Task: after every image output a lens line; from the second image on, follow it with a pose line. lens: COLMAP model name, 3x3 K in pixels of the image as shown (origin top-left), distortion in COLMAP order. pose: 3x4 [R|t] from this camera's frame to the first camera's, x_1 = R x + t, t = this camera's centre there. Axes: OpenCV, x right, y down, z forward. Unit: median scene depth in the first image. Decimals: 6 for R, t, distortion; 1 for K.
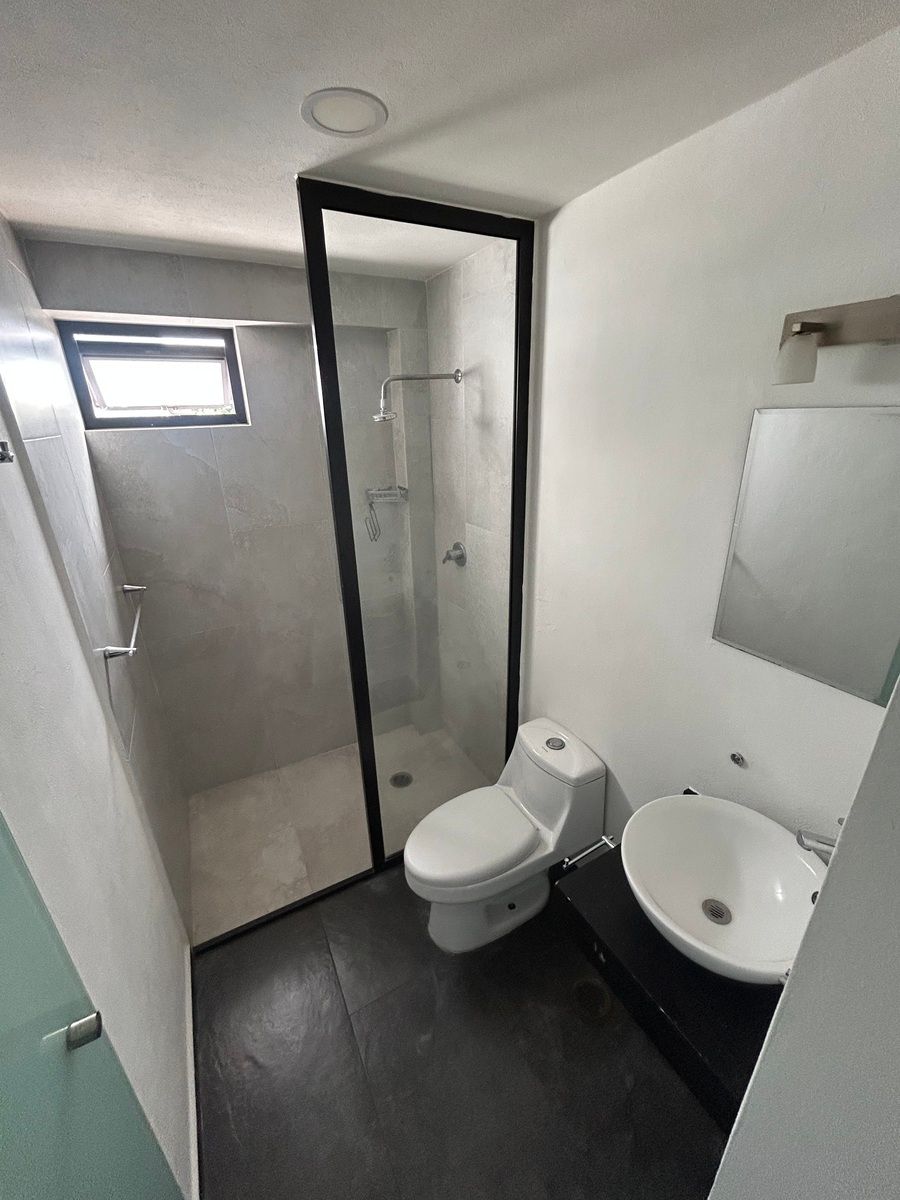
lens RADIAL K [[479.4, 0, 451.8], [0, 479.4, 596.1], [0, 0, 1]] dist [-0.001514, 0.000569]
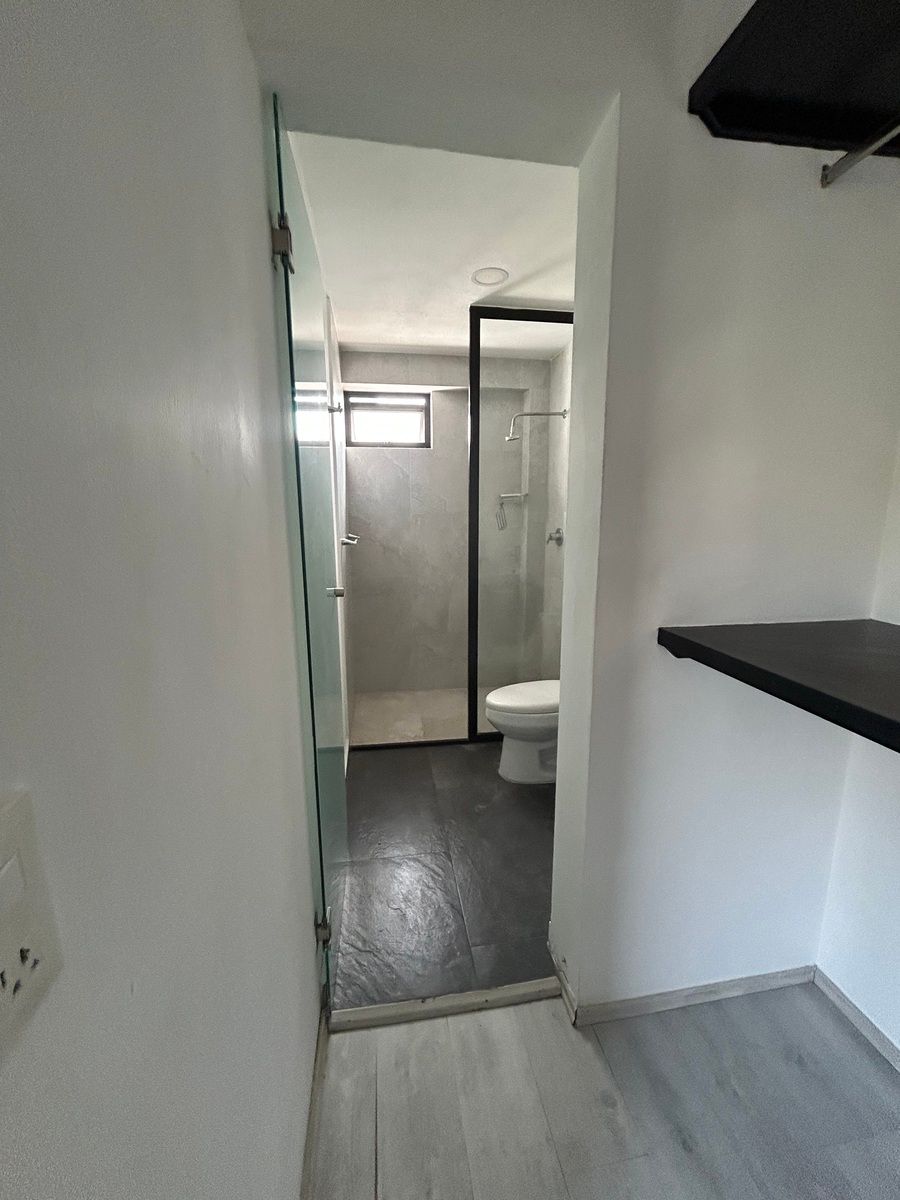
lens RADIAL K [[479.4, 0, 451.7], [0, 479.4, 596.7], [0, 0, 1]] dist [-0.001514, 0.000569]
pose [[0.942013, 0.078230, -0.326330, 0.214034], [-0.137048, 0.977340, -0.161319, 0.392959], [0.306316, 0.196688, 0.931388, -0.396687]]
